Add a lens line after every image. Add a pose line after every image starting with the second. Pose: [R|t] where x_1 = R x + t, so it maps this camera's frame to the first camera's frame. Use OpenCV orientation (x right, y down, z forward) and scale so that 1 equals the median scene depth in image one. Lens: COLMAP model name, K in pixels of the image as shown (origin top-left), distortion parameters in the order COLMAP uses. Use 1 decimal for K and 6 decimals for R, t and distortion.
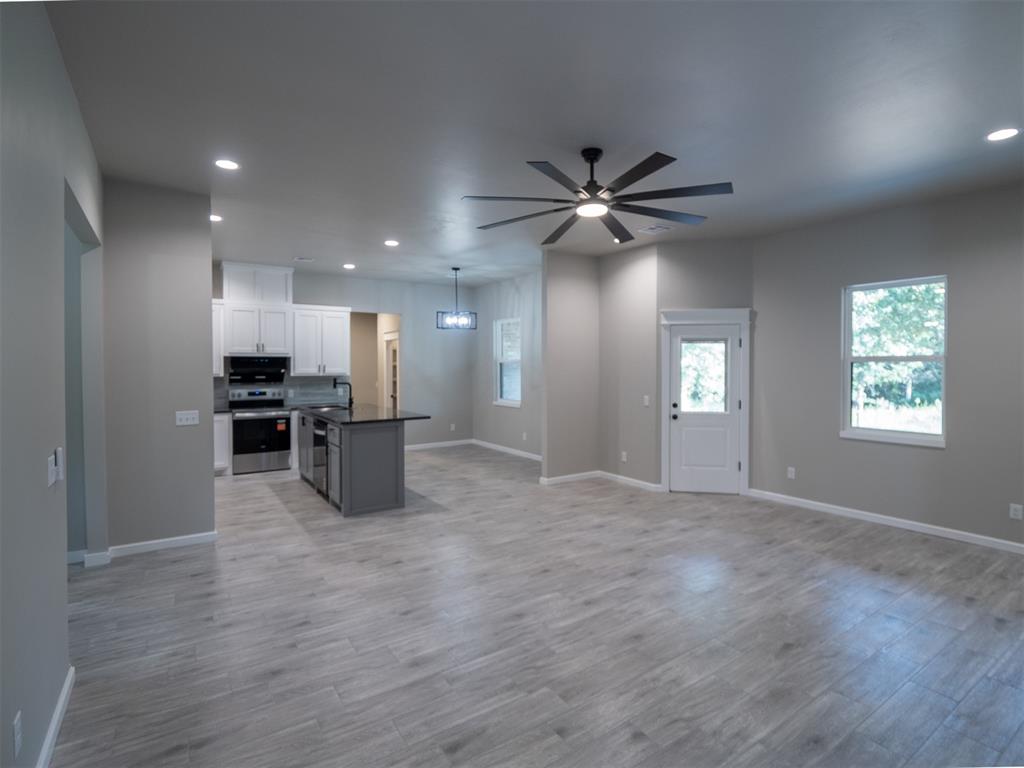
lens RADIAL K [[512.8, 0, 522.6], [0, 512.8, 372.3], [0, 0, 1]] dist [-0.013639, -0.001002]
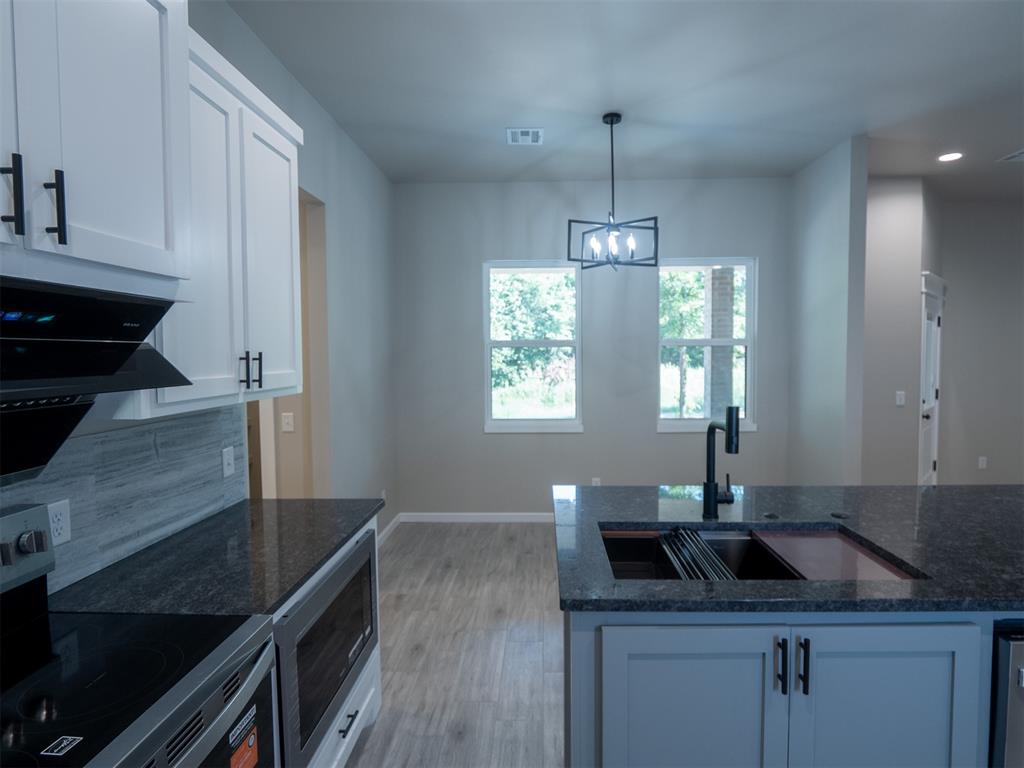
lens RADIAL K [[512.8, 0, 522.6], [0, 512.8, 372.3], [0, 0, 1]] dist [-0.013639, -0.001002]
pose [[0.594256, -0.036688, 0.803438, -0.815832], [0.021864, 0.999327, 0.029461, -0.015612], [-0.803978, 0.000059, 0.594659, 1.290647]]
